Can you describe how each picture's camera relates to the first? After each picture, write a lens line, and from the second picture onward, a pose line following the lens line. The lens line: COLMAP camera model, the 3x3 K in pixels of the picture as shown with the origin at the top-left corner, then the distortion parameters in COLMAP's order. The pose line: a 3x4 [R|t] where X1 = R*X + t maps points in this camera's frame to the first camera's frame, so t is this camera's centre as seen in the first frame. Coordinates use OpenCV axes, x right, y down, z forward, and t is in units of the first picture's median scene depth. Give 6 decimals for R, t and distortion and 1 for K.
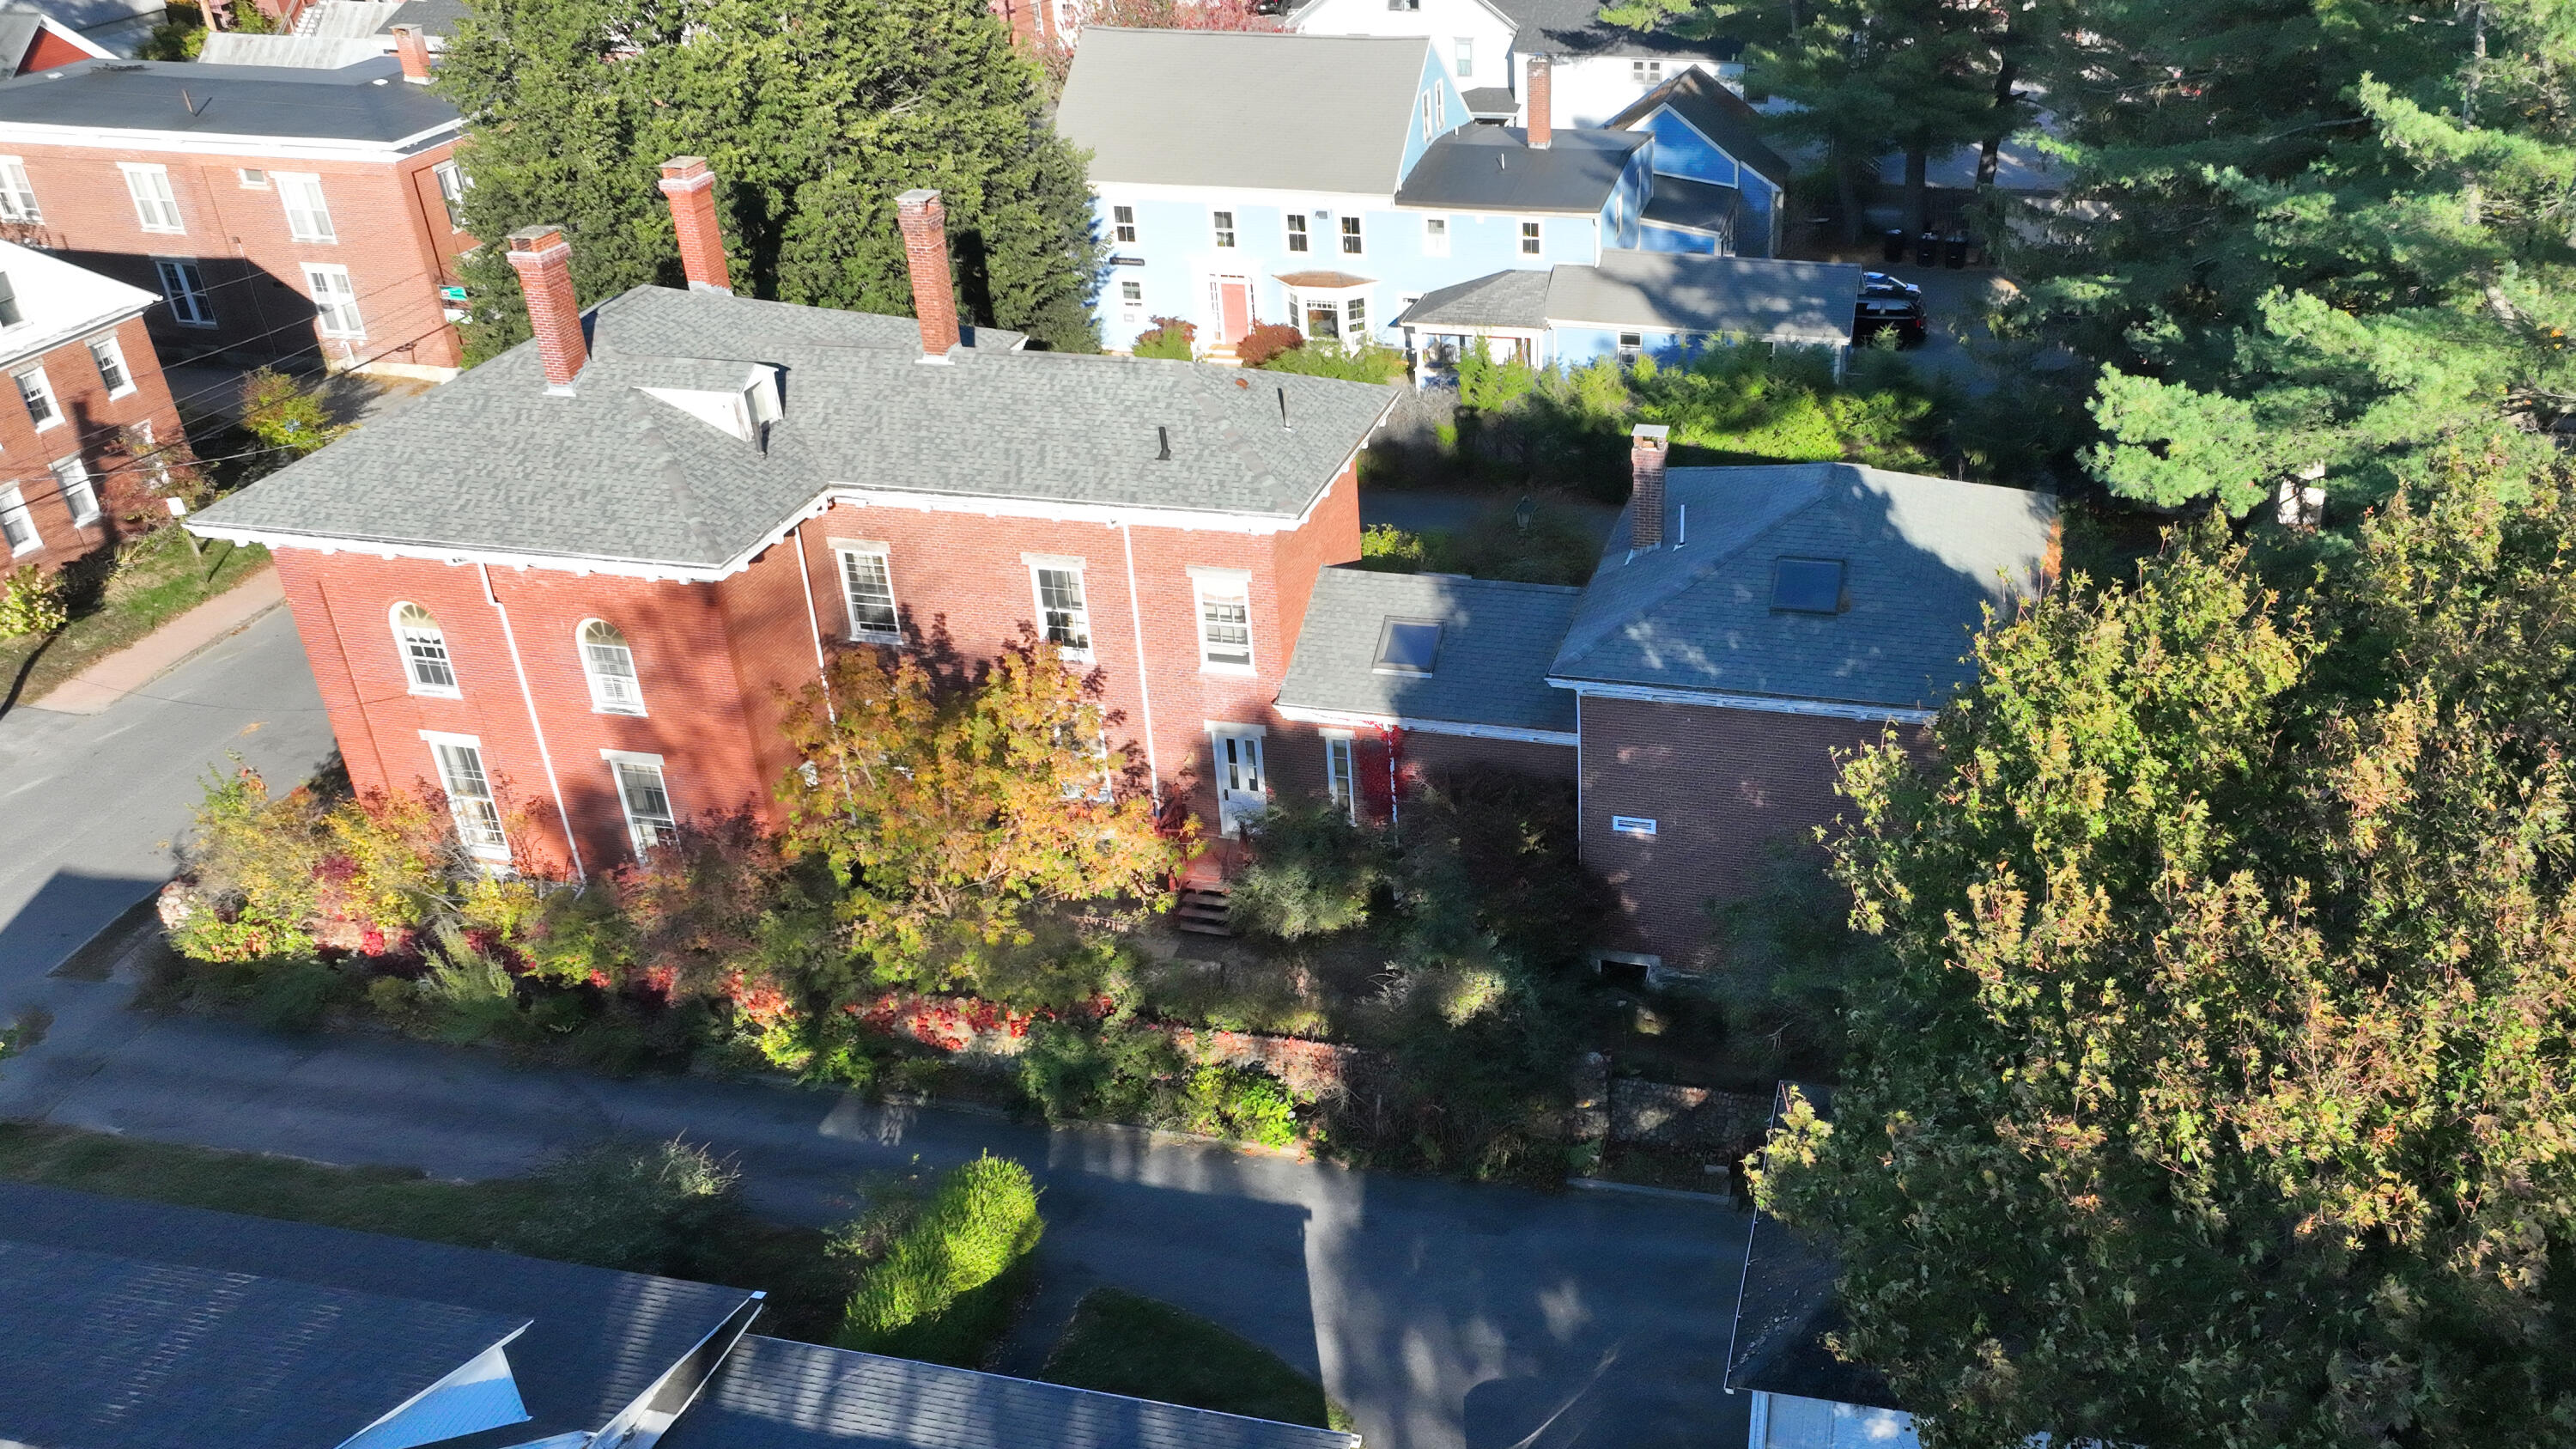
lens RADIAL K [[1869.2, 0, 1289.3], [0, 1869.2, 780.2], [0, 0, 1]] dist [0.010922, 0.001088]
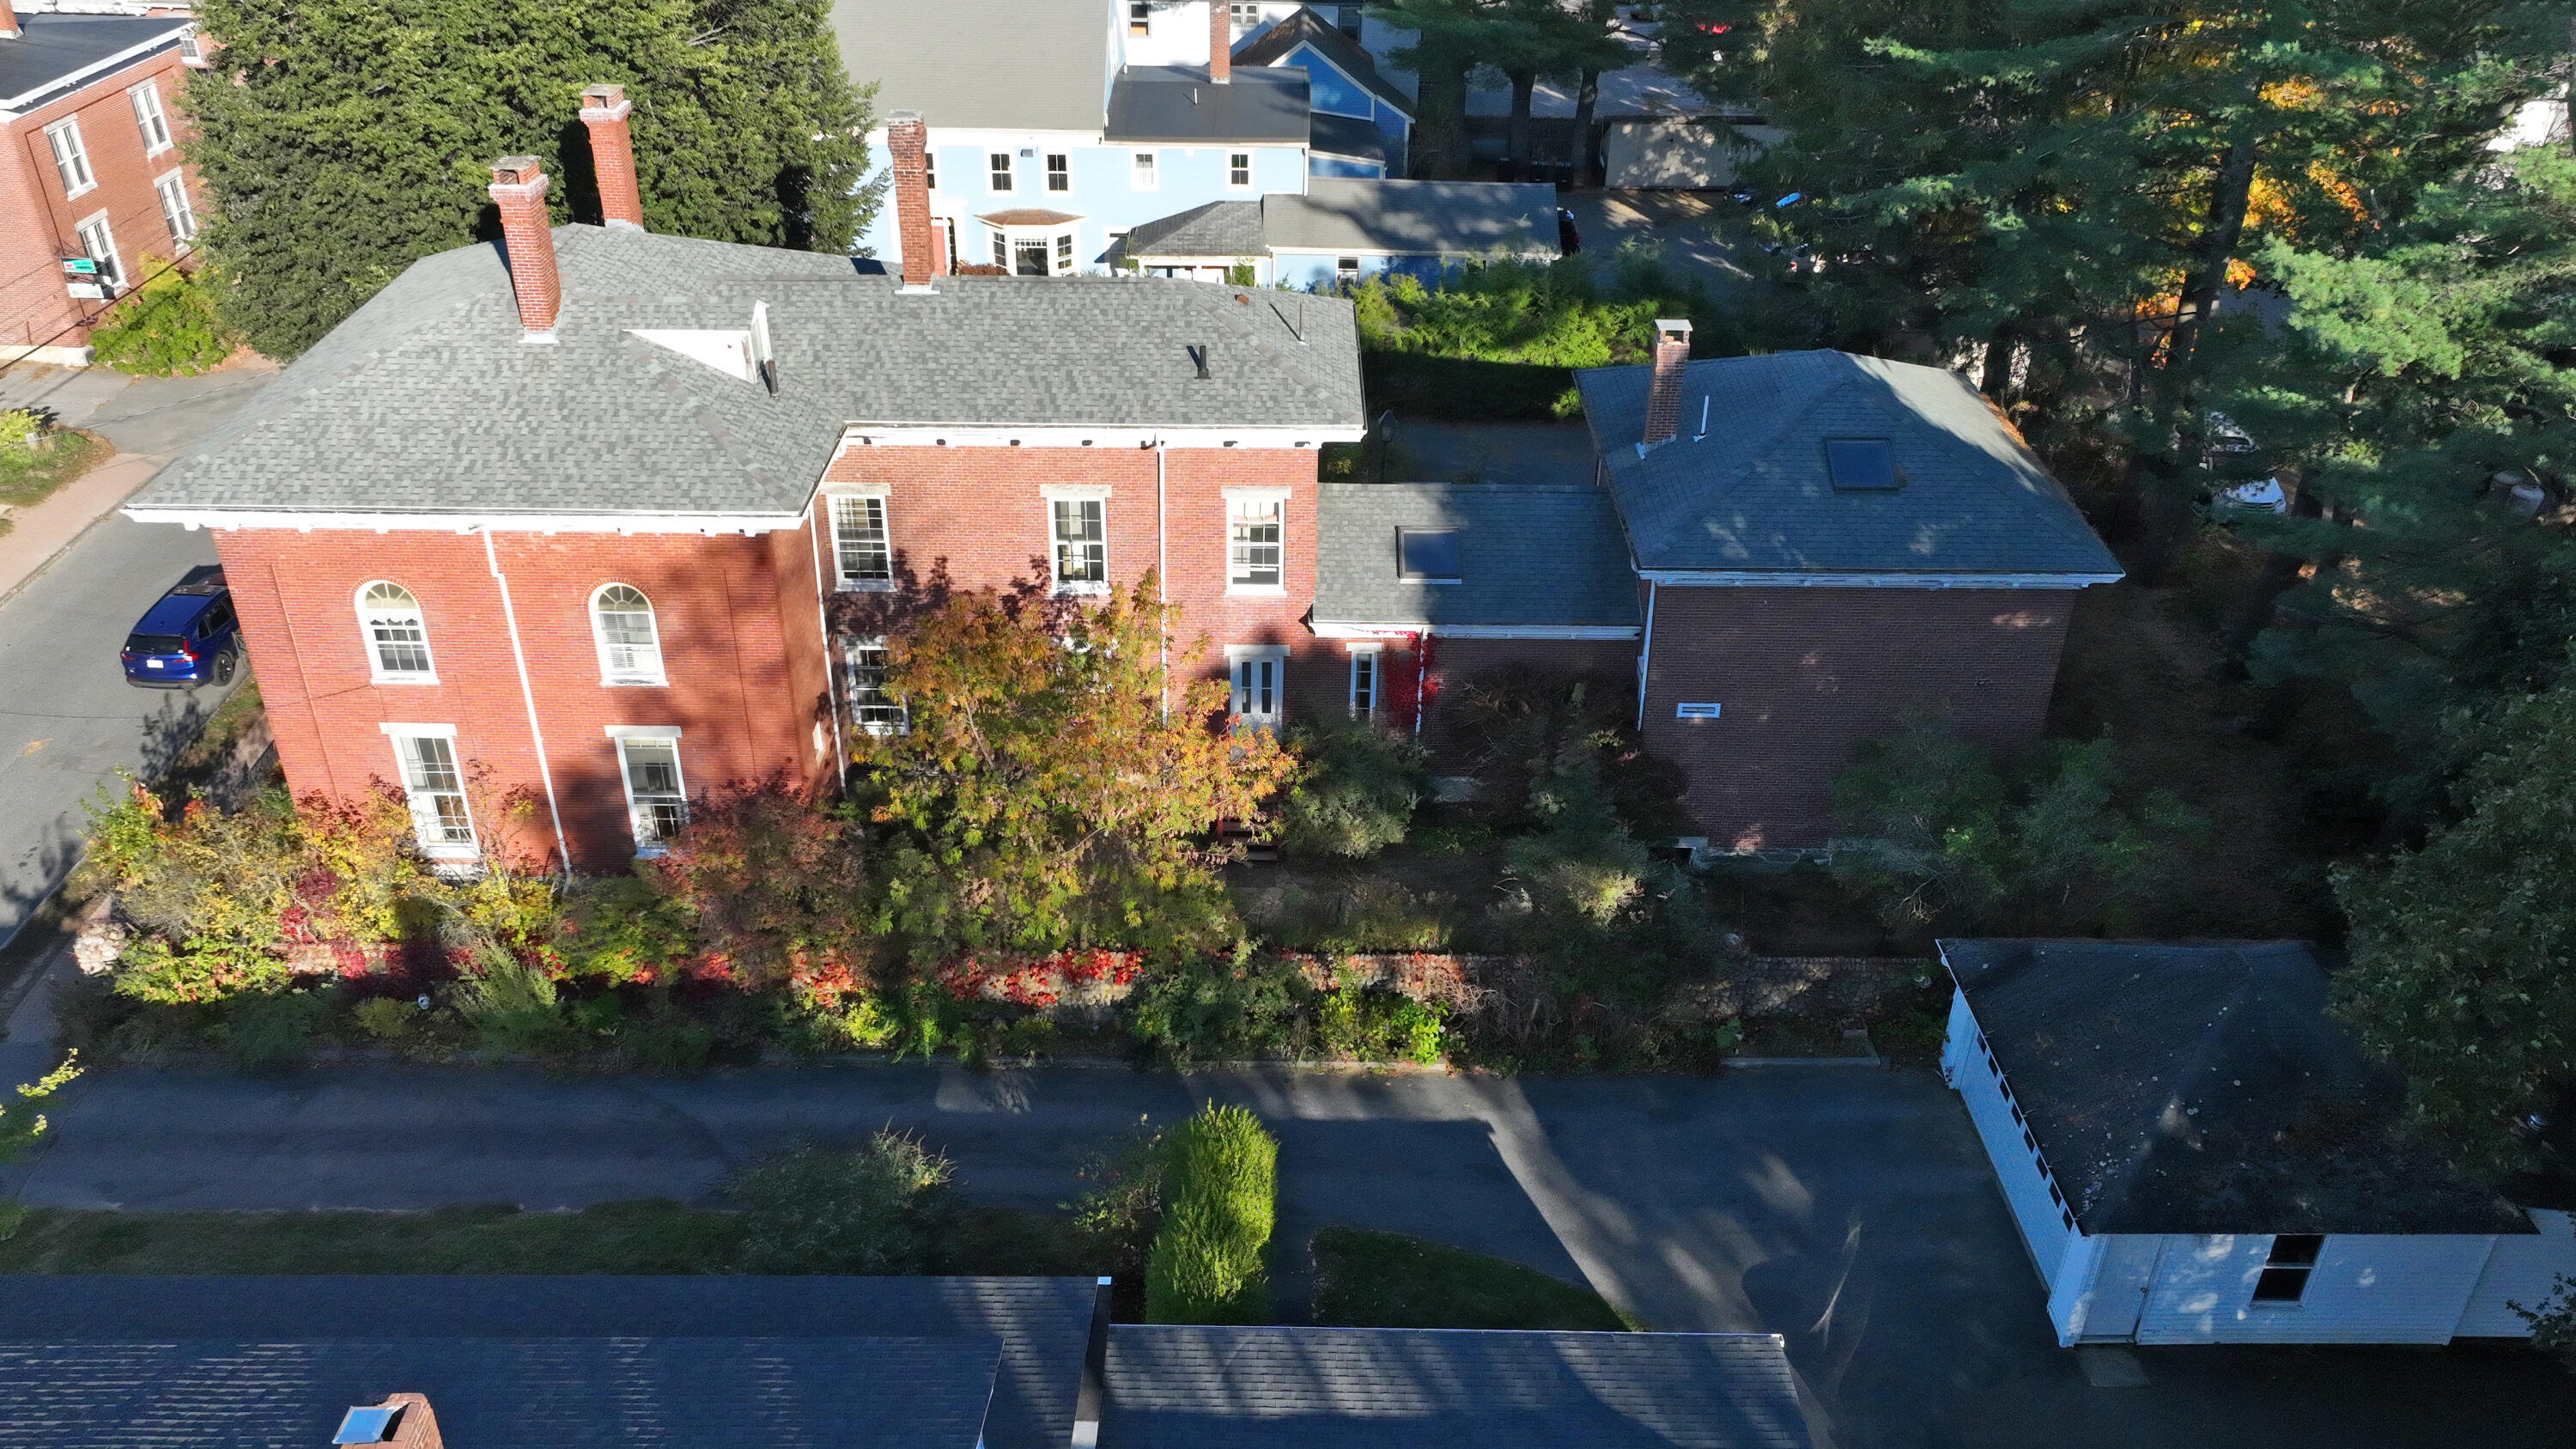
lens RADIAL K [[1815.4, 0, 1284.7], [0, 1815.4, 720.5], [0, 0, 1]] dist [0.011130, 0.000402]
pose [[0.979830, -0.085810, 0.180473, -0.201347], [0.084541, 0.996311, 0.014728, -0.004312], [-0.181071, 0.000827, 0.983470, 0.060035]]
